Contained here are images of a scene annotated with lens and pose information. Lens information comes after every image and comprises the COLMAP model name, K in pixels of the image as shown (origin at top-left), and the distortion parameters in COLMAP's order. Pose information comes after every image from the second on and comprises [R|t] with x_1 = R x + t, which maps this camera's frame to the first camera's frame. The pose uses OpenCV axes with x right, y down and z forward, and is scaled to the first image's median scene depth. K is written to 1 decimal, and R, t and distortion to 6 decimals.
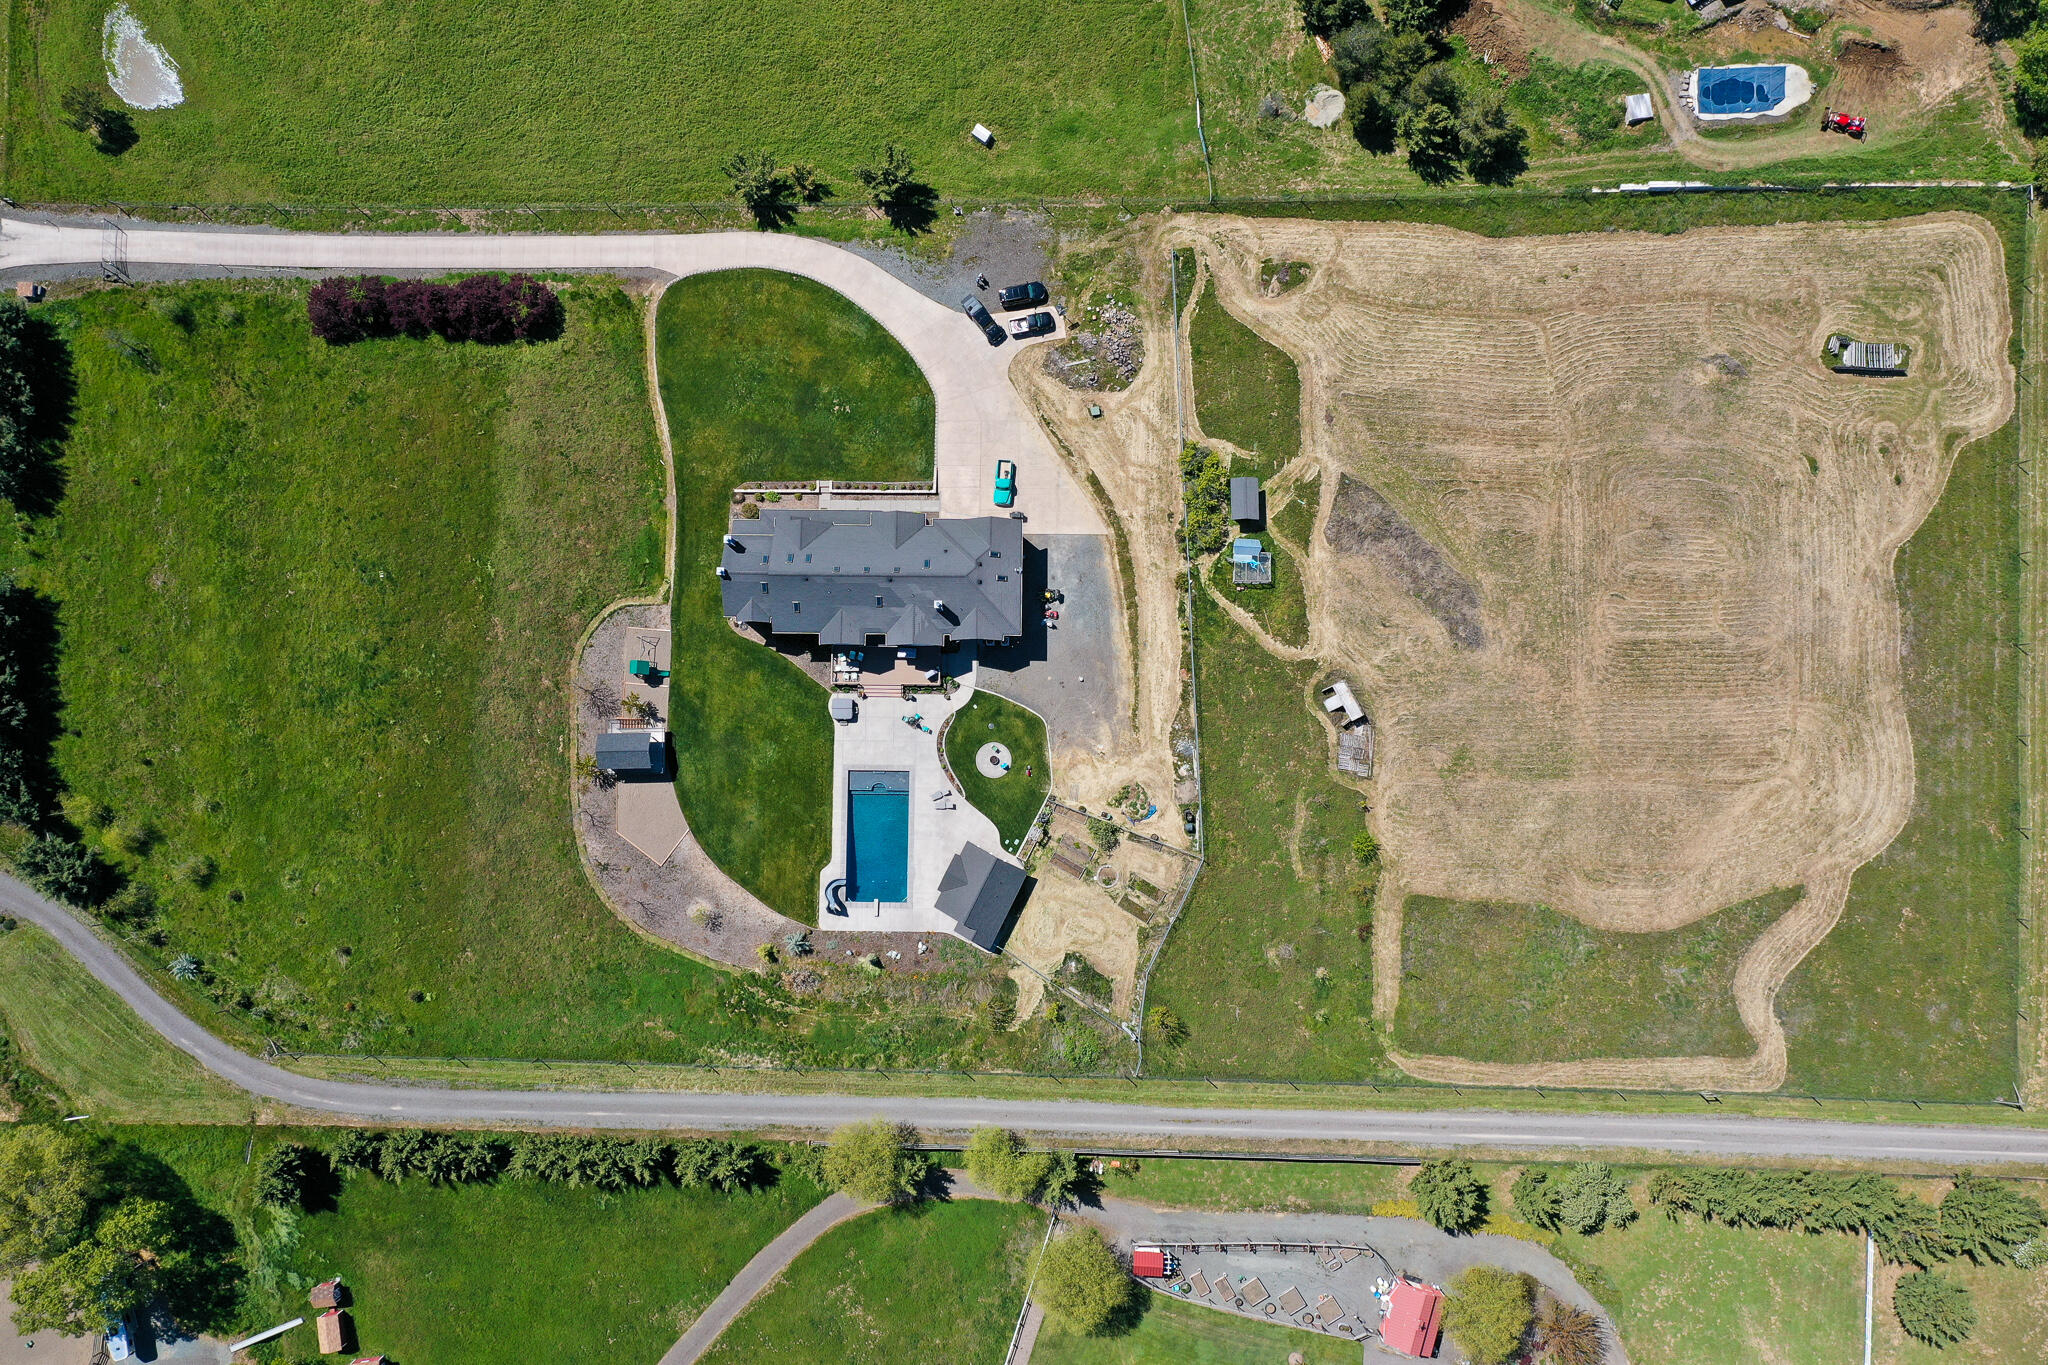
lens RADIAL K [[1617.5, 0, 1024.0], [0, 1617.5, 682.5], [0, 0, 1]] dist [0.006954, 0.005033]
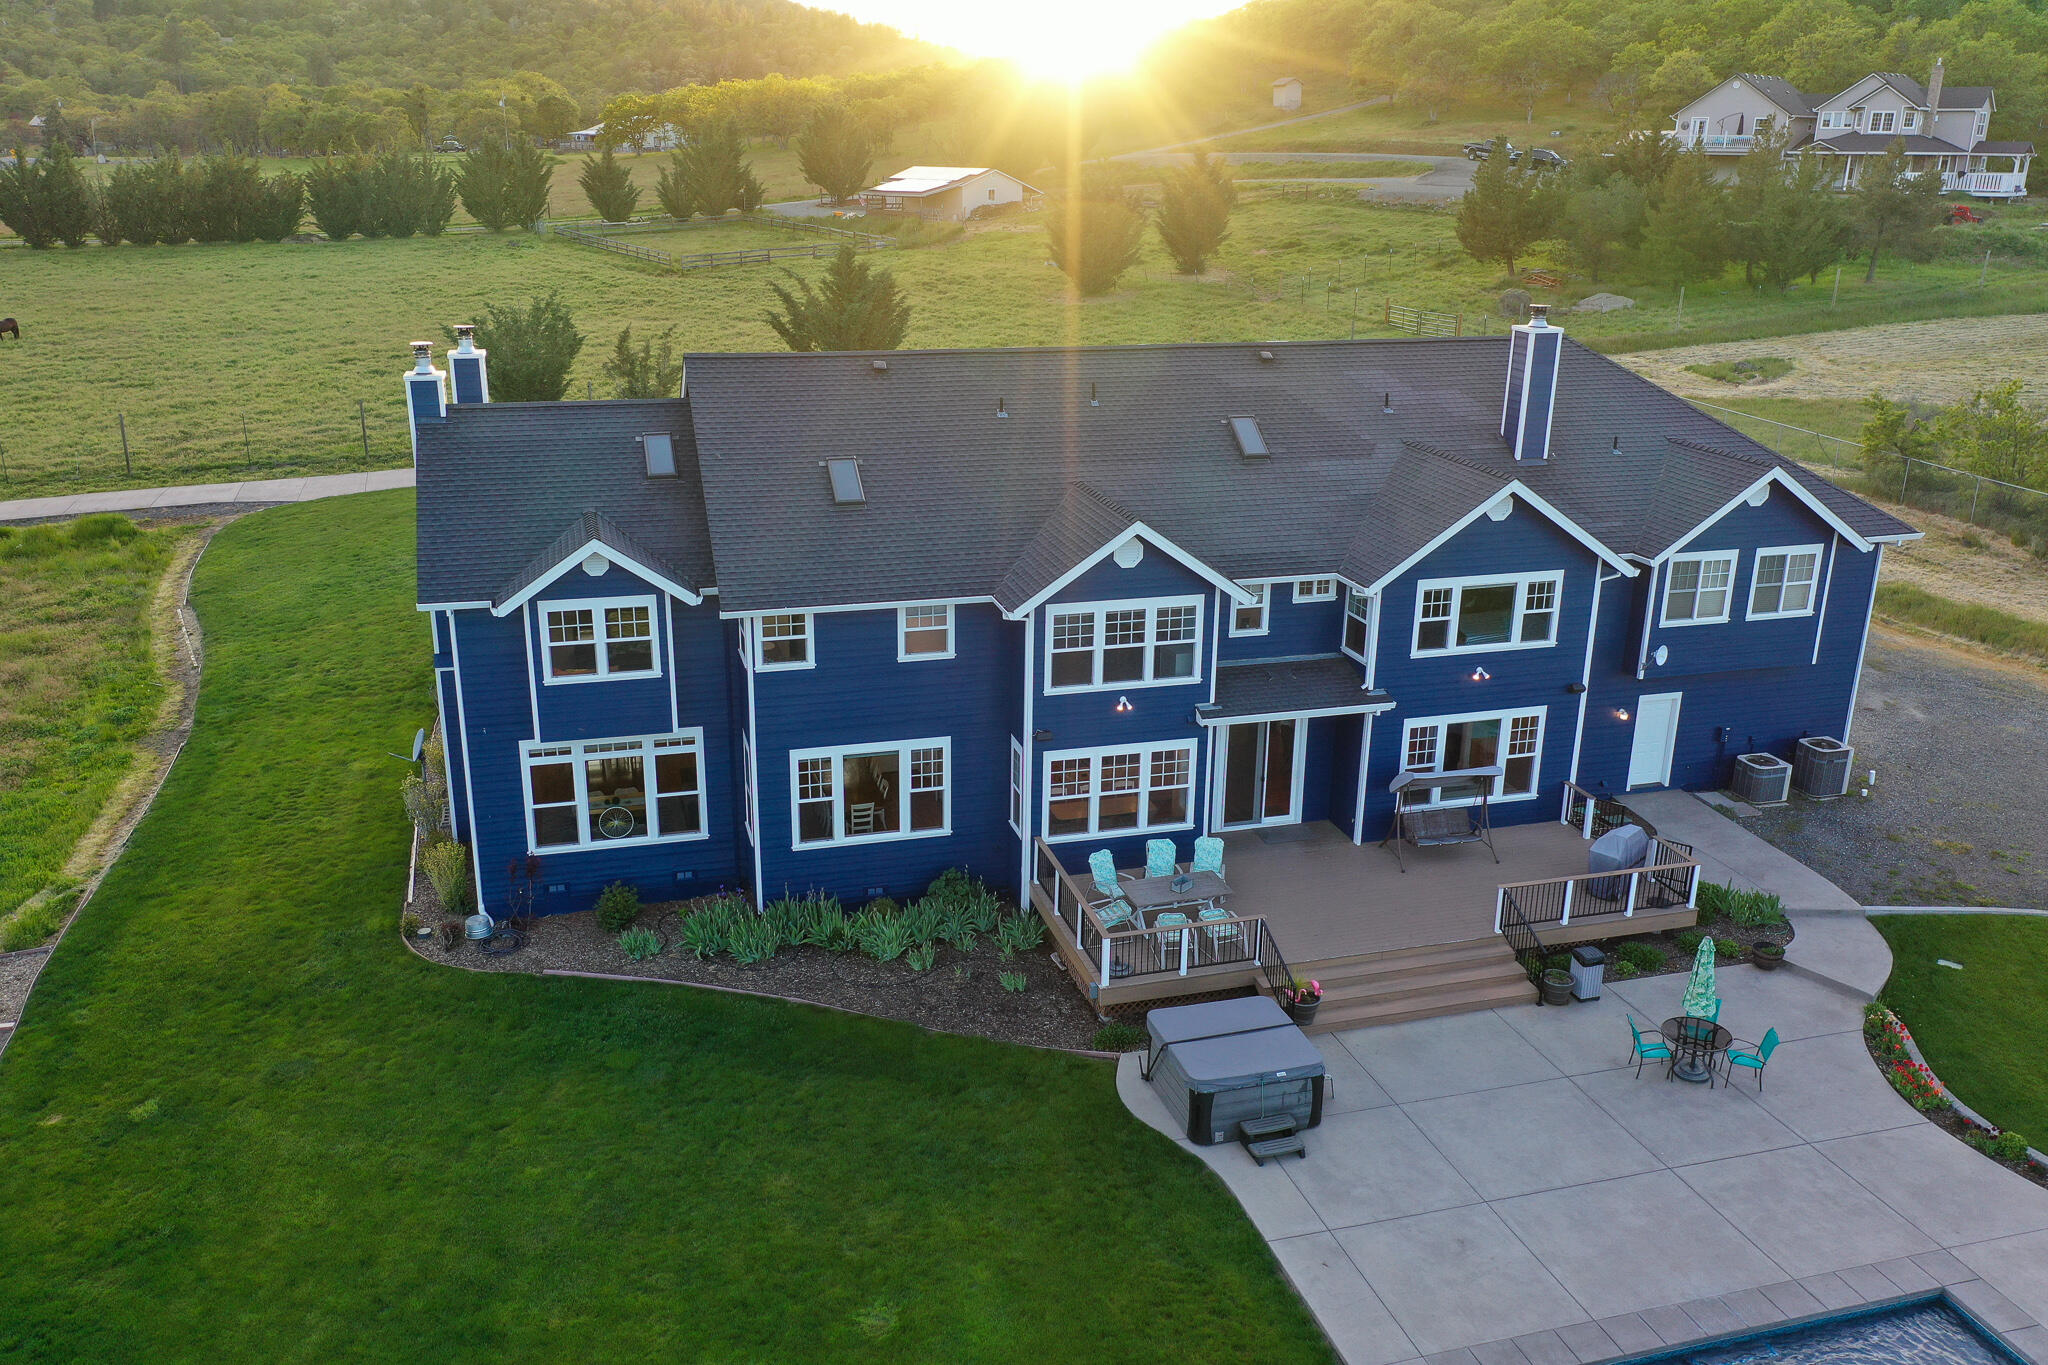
lens RADIAL K [[1617.5, 0, 1024.0], [0, 1617.5, 682.5], [0, 0, 1]] dist [0.006954, 0.005033]
pose [[0.956982, -0.070687, 0.281405, -0.167406], [0.286644, 0.380577, -0.879202, 0.124634], [-0.044948, 0.922044, 0.384467, 0.913661]]
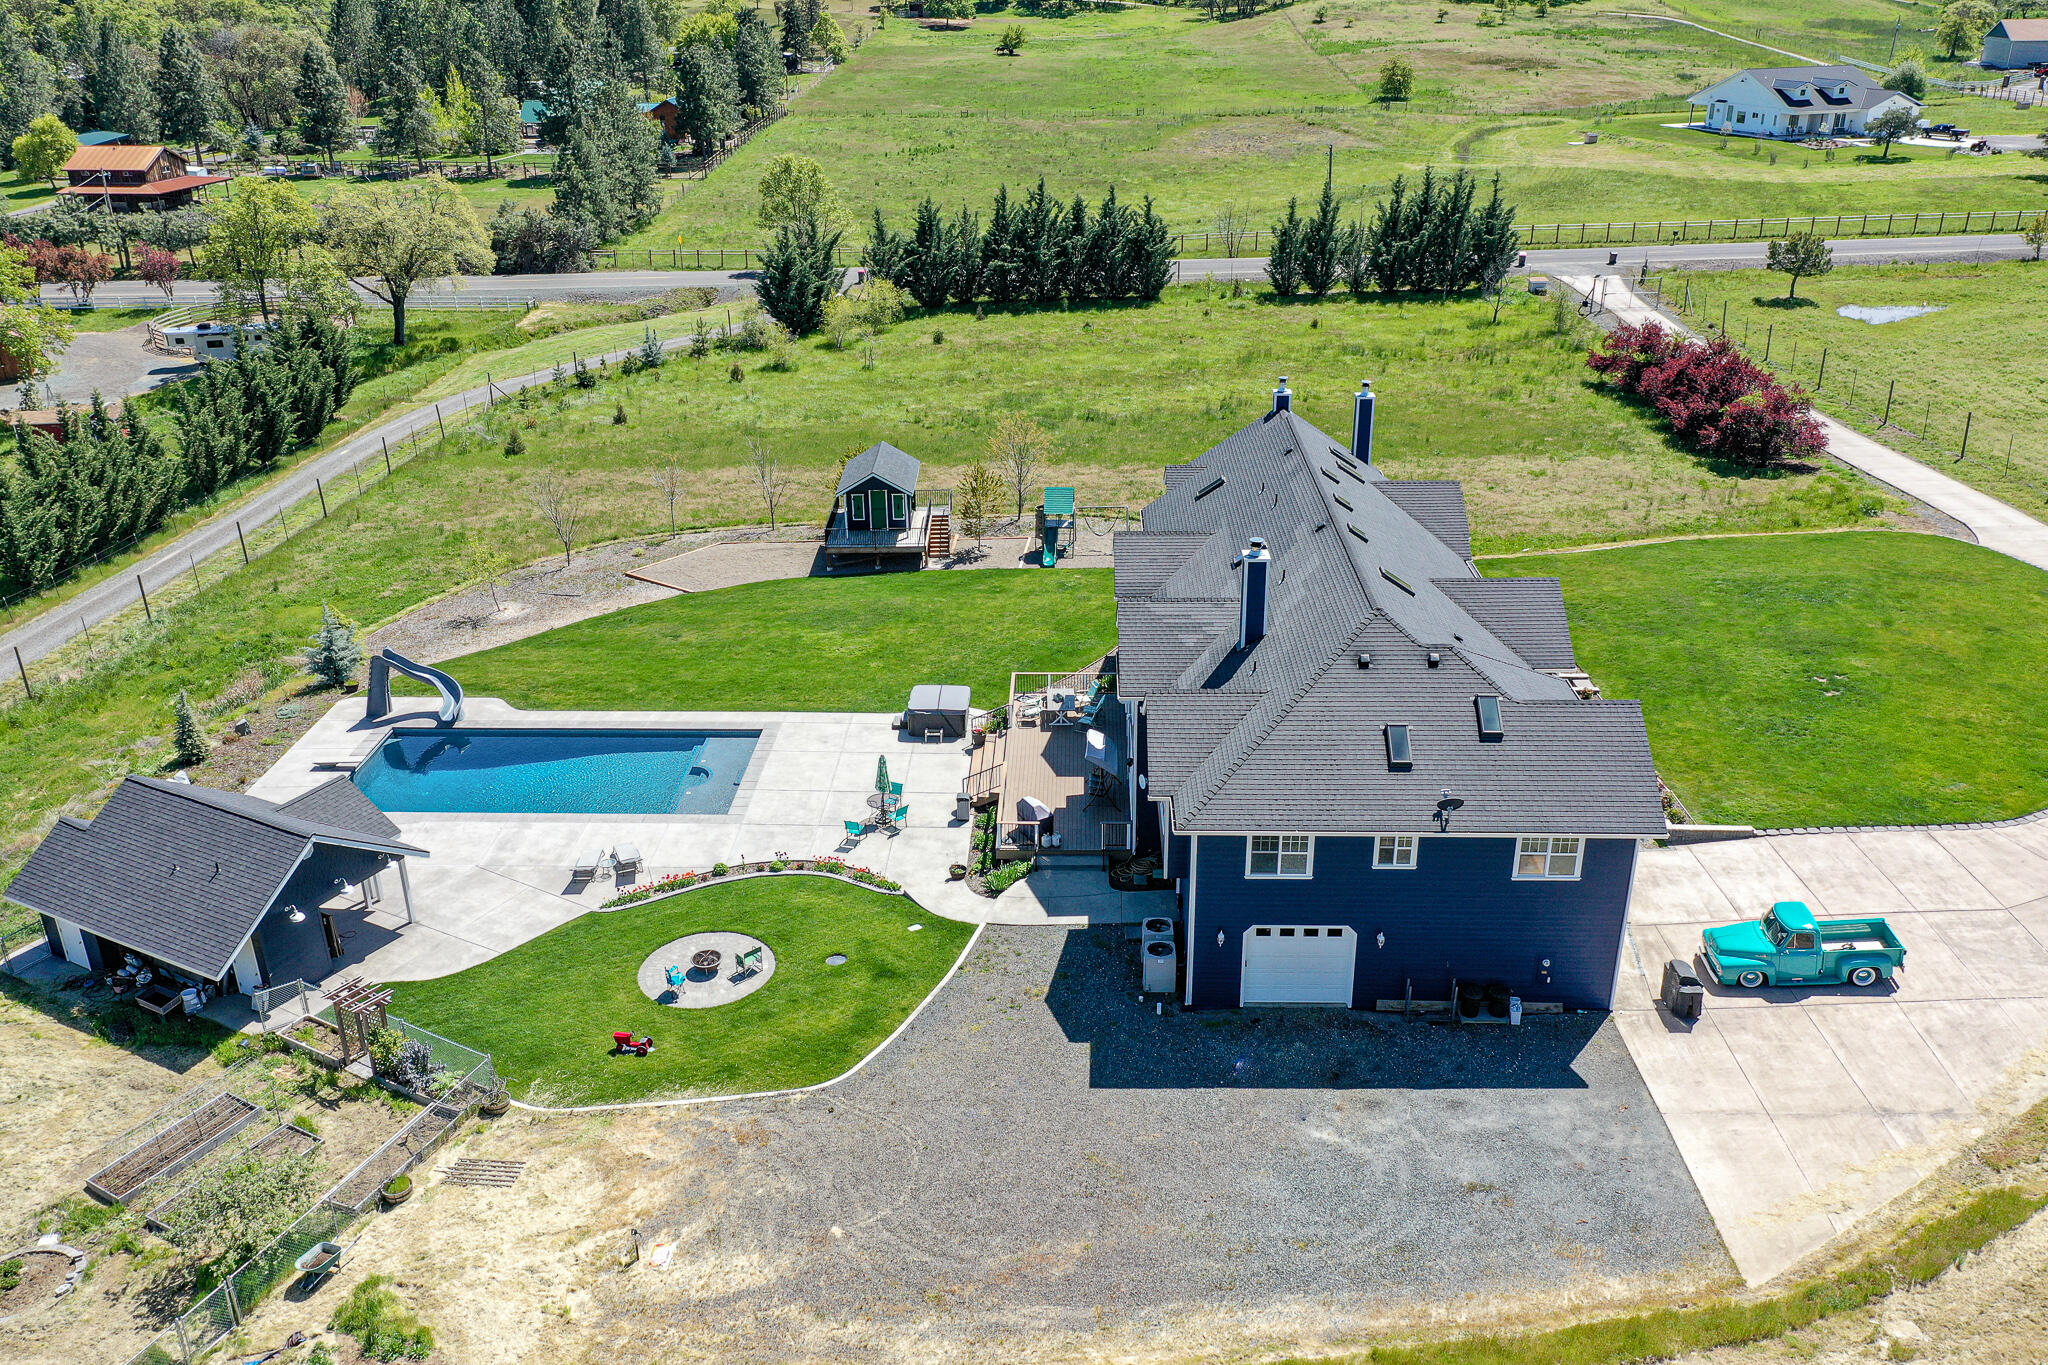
lens RADIAL K [[1617.5, 0, 1024.0], [0, 1617.5, 682.5], [0, 0, 1]] dist [0.006954, 0.005033]
pose [[-0.022665, 0.417650, -0.908325, 0.200602], [-0.995670, 0.072503, 0.058182, -0.022215], [0.090156, 0.905710, 0.414199, 0.852084]]
